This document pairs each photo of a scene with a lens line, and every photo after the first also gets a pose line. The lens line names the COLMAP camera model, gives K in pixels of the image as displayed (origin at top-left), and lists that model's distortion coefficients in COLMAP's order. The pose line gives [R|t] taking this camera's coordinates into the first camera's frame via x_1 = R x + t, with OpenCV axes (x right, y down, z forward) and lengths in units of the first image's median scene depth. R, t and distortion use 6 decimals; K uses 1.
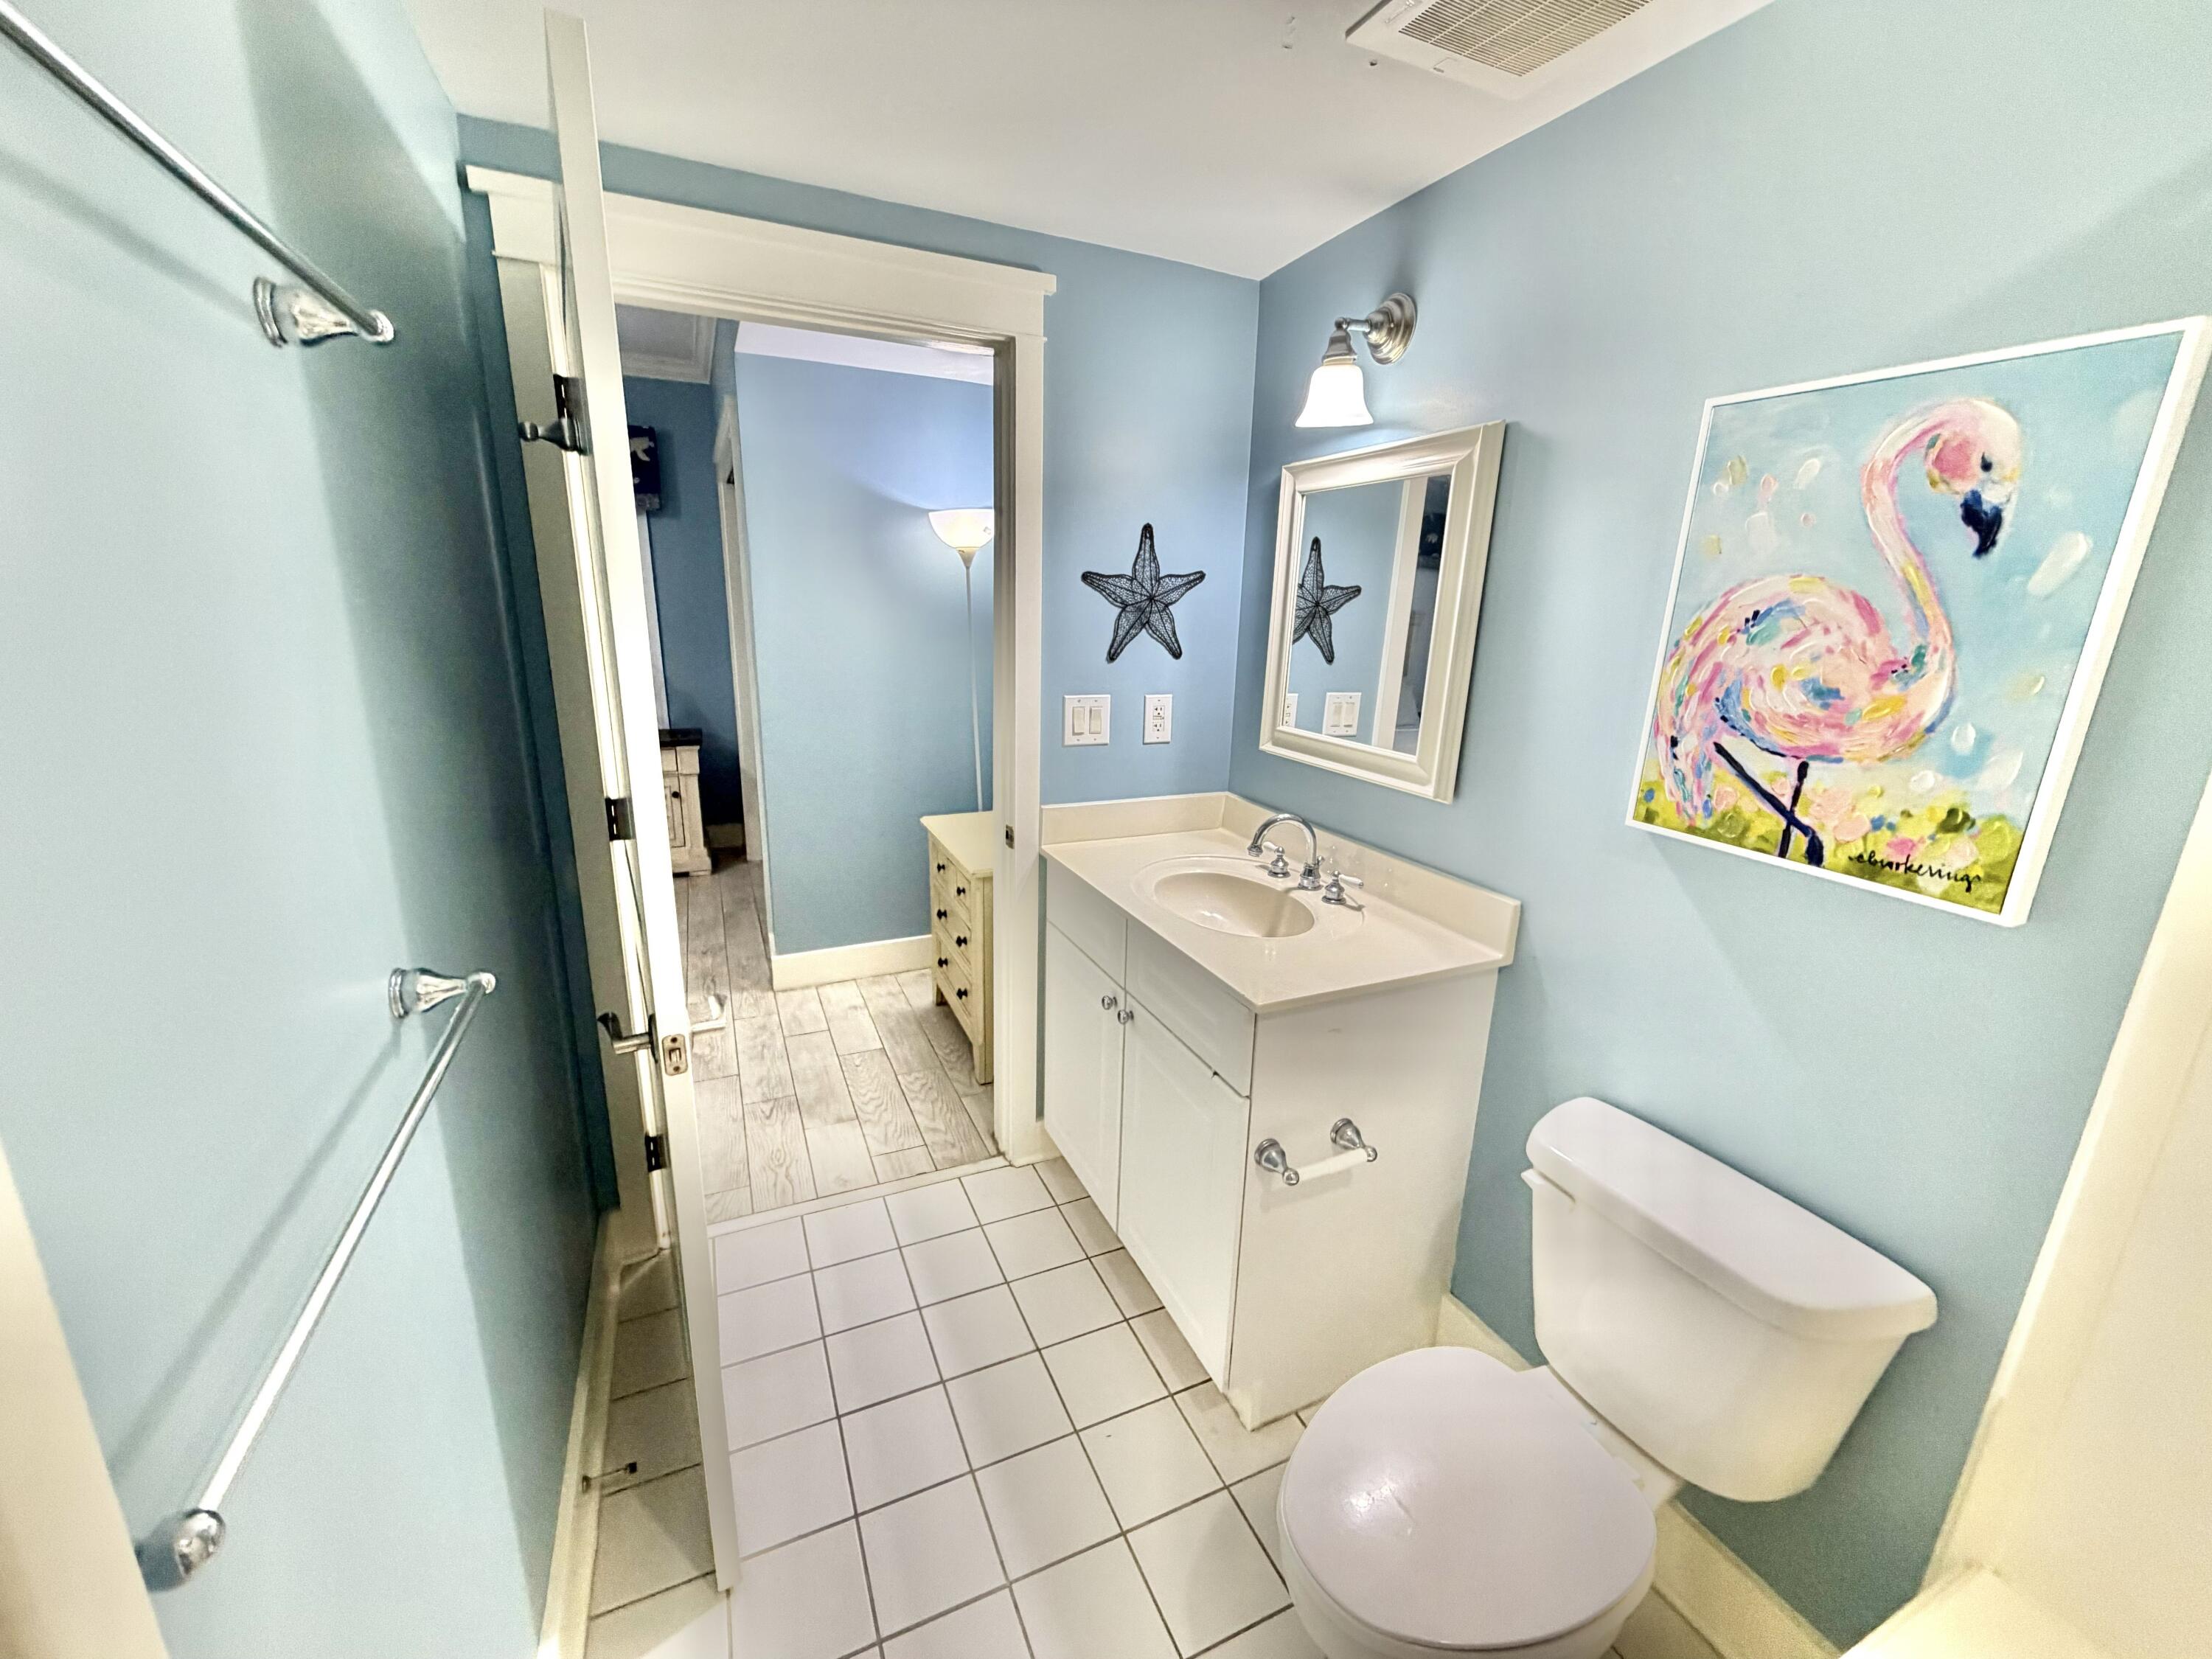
lens RADIAL K [[881.9, 0, 1101.4], [0, 881.9, 833.0], [0, 0, 1]] dist [-0.001744, 0.000748]
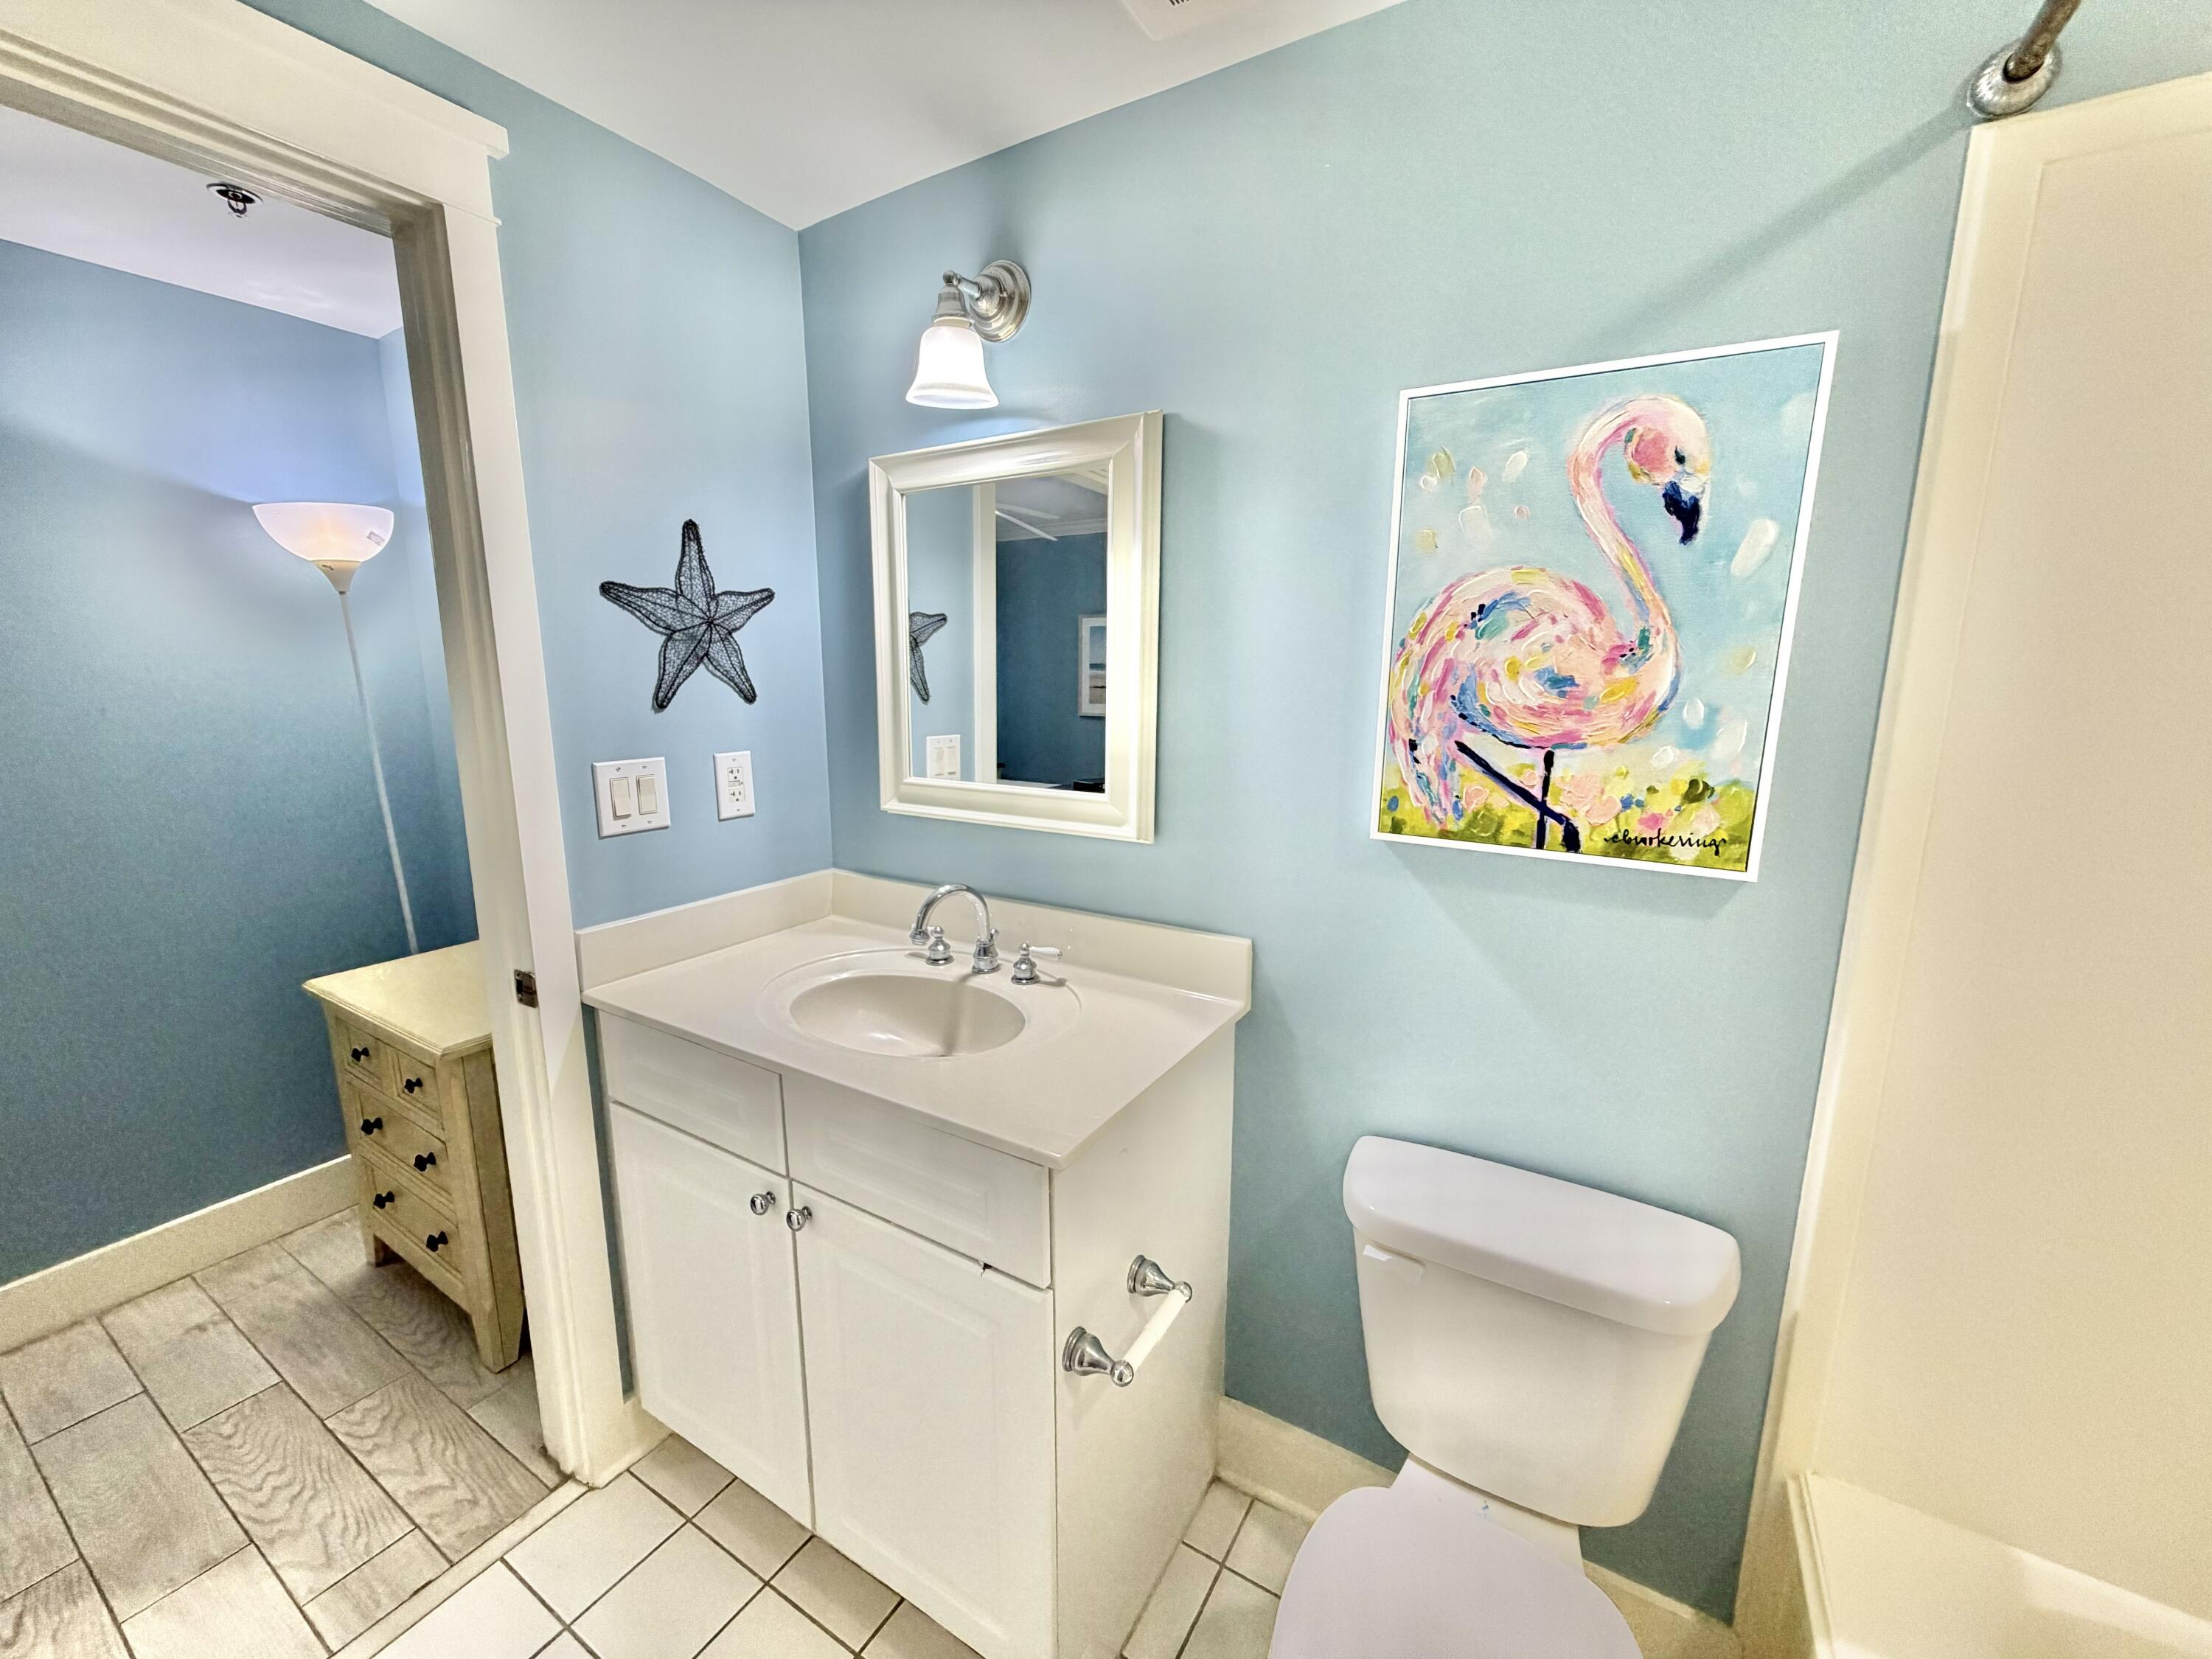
lens RADIAL K [[881.9, 0, 1103.3], [0, 881.9, 832.9], [0, 0, 1]] dist [-0.001744, 0.000748]
pose [[0.827368, -0.125575, 0.547443, -0.110176], [0.161824, 0.986651, -0.018246, -0.032283], [-0.537844, 0.103685, 0.836644, 0.270650]]
